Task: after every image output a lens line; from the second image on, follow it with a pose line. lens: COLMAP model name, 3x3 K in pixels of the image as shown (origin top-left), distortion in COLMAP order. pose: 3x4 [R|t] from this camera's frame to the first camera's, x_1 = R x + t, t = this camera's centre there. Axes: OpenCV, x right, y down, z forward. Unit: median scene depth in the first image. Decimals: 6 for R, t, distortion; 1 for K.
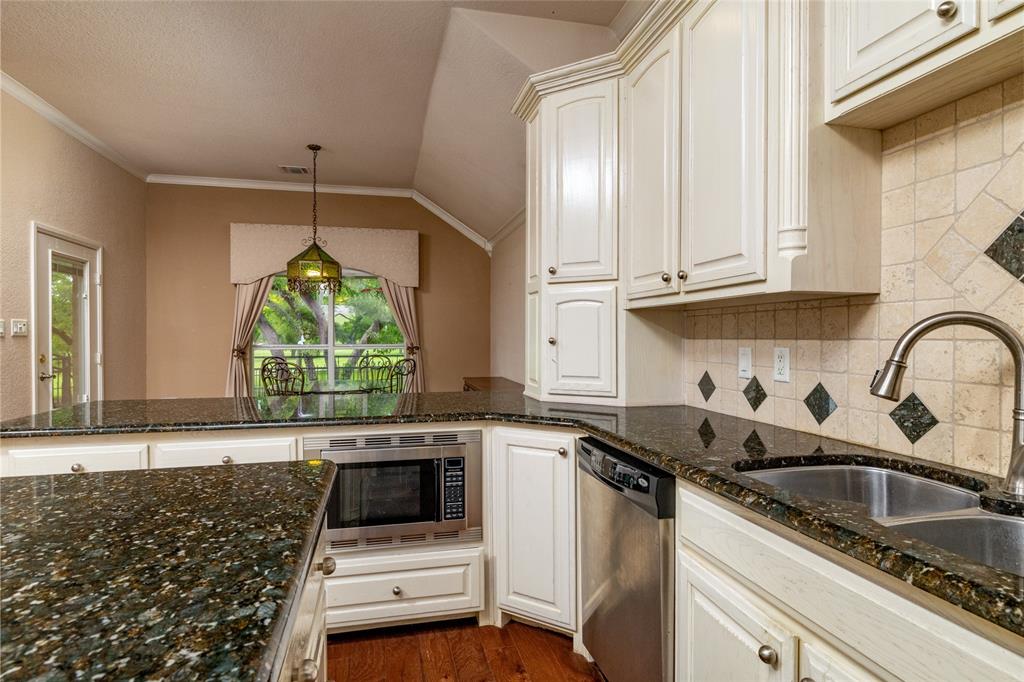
lens RADIAL K [[546.6, 0, 508.7], [0, 546.6, 336.1], [0, 0, 1]] dist [-0.001225, -0.001102]
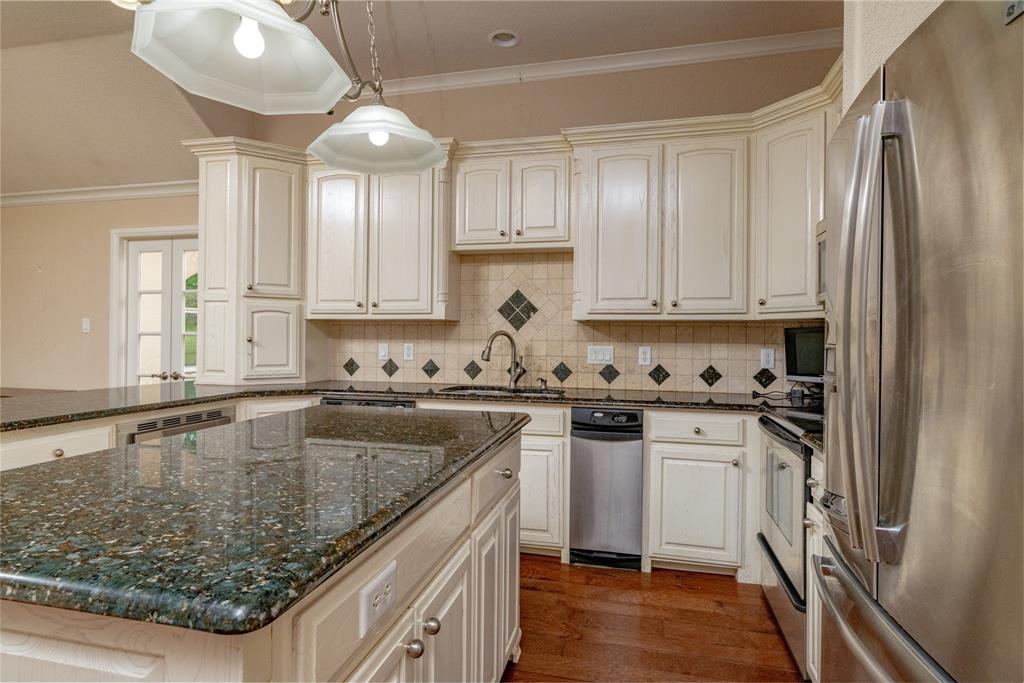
lens RADIAL K [[546.6, 0, 516.1], [0, 546.6, 337.0], [0, 0, 1]] dist [-0.001225, -0.001102]
pose [[0.452499, 0.005610, 0.891747, -1.047430], [-0.010479, 0.999945, -0.000974, -0.004825], [-0.891703, -0.008904, 0.452533, -0.254742]]
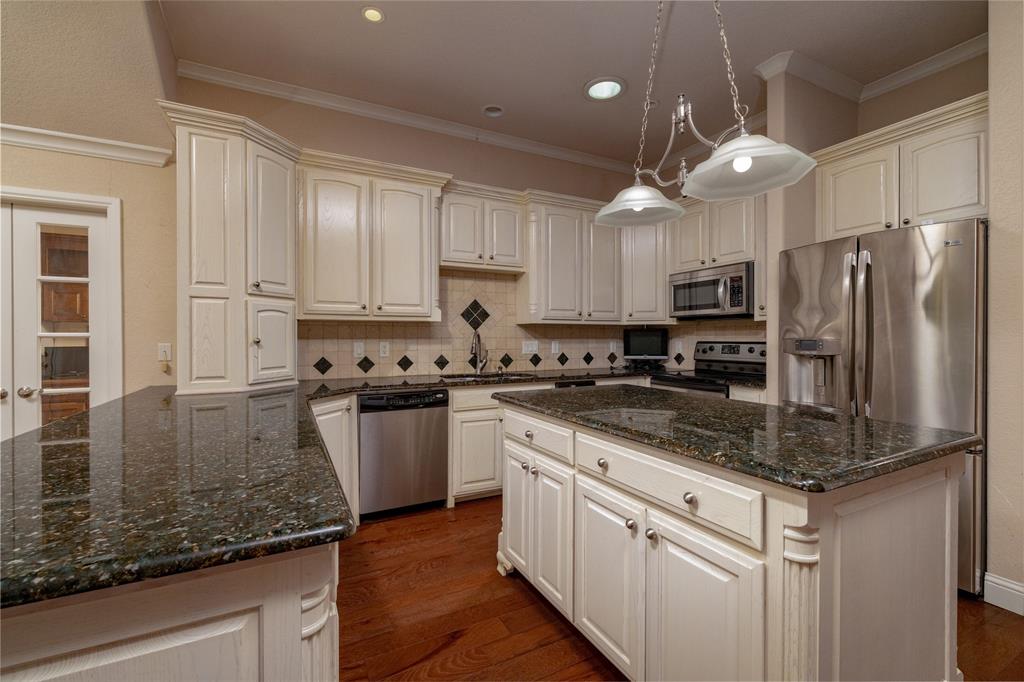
lens RADIAL K [[437.4, 0, 511.3], [0, 437.4, 342.2], [0, 0, 1]] dist [-0.011060, 0.001863]
pose [[-0.247879, -0.013850, 0.968692, -1.307703], [-0.001453, 0.999902, 0.013924, -0.004962], [-0.968790, 0.002044, -0.247875, 0.867575]]
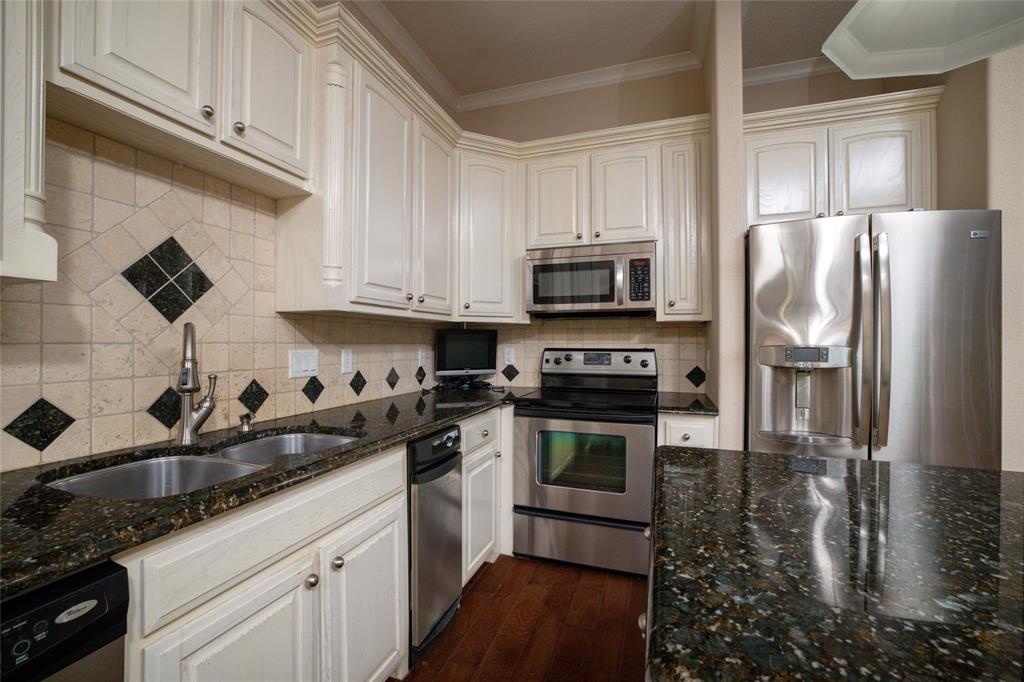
lens RADIAL K [[437.4, 0, 501.4], [0, 437.4, 338.3], [0, 0, 1]] dist [-0.011060, 0.001863]
pose [[-0.836755, -0.000914, 0.547577, -0.251569], [-0.007143, 0.999932, -0.009245, -0.000791], [-0.547532, -0.011647, -0.836704, 0.836139]]
